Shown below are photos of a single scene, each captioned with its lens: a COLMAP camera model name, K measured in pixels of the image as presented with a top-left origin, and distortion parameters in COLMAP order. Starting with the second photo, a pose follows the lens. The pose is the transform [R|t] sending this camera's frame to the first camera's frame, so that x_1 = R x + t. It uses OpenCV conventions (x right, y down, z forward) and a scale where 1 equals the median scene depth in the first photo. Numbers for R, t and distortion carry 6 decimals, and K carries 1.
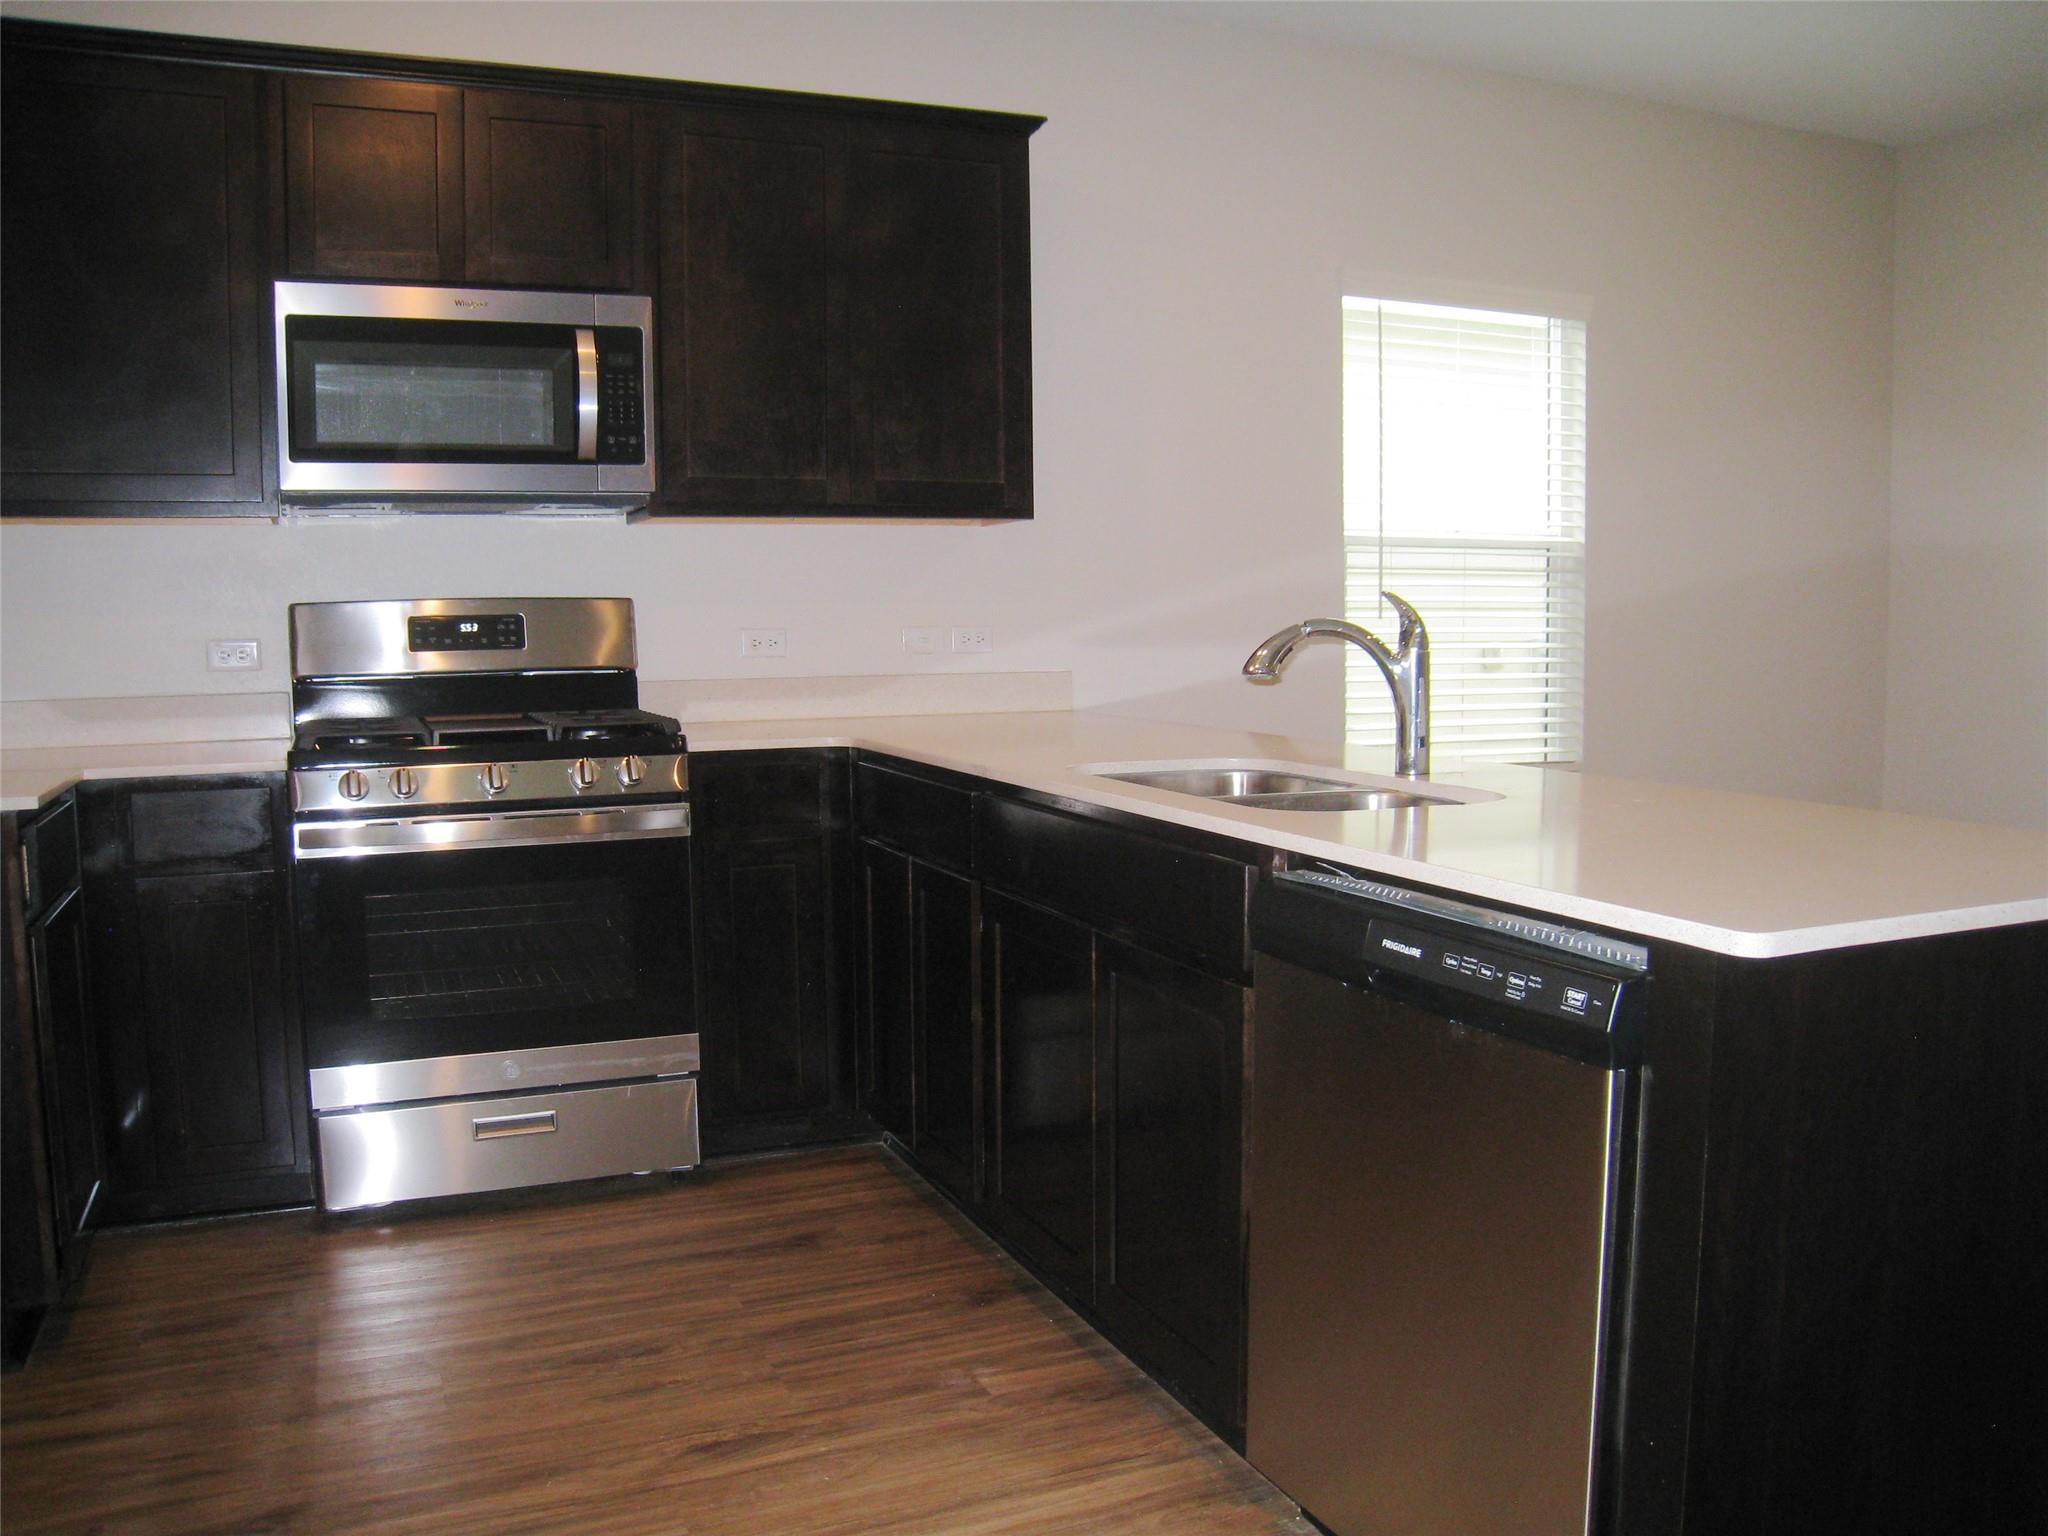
lens RADIAL K [[1616.7, 0, 1024.0], [0, 1616.7, 768.0], [0, 0, 1]] dist [-0.163744, 0.109184]
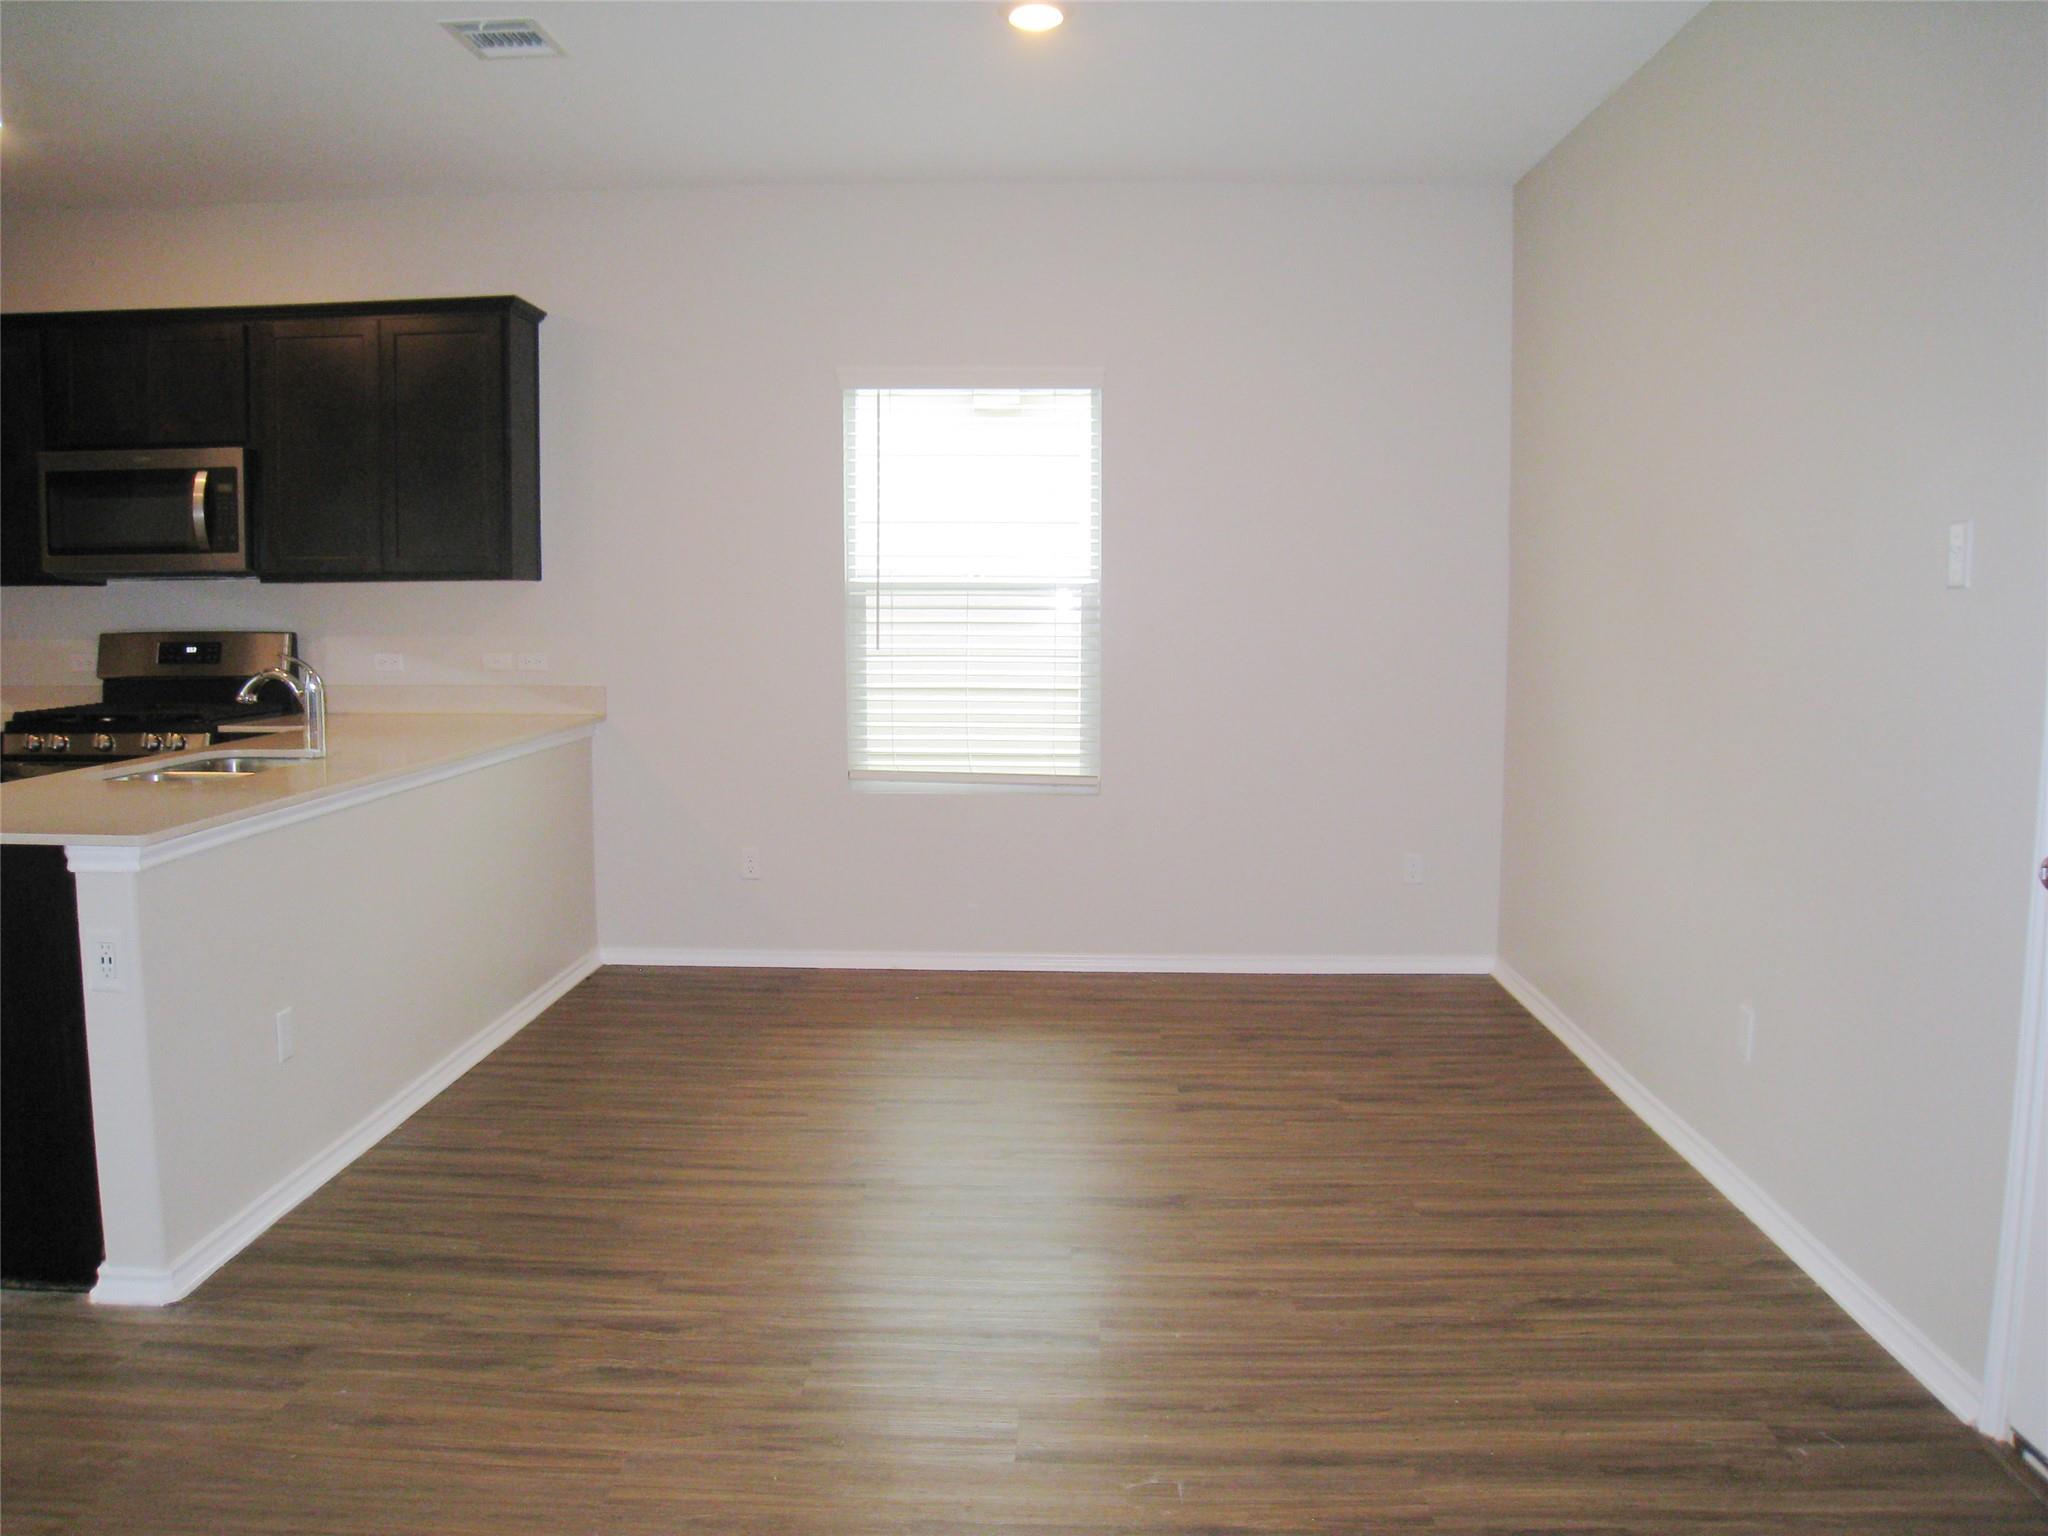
lens RADIAL K [[1616.7, 0, 1024.0], [0, 1616.7, 768.0], [0, 0, 1]] dist [-0.163744, 0.109184]
pose [[0.906222, 0.055810, -0.419103, 1.146629], [-0.051225, 0.998440, 0.022193, -0.048838], [0.419688, 0.001357, 0.907668, -0.091932]]
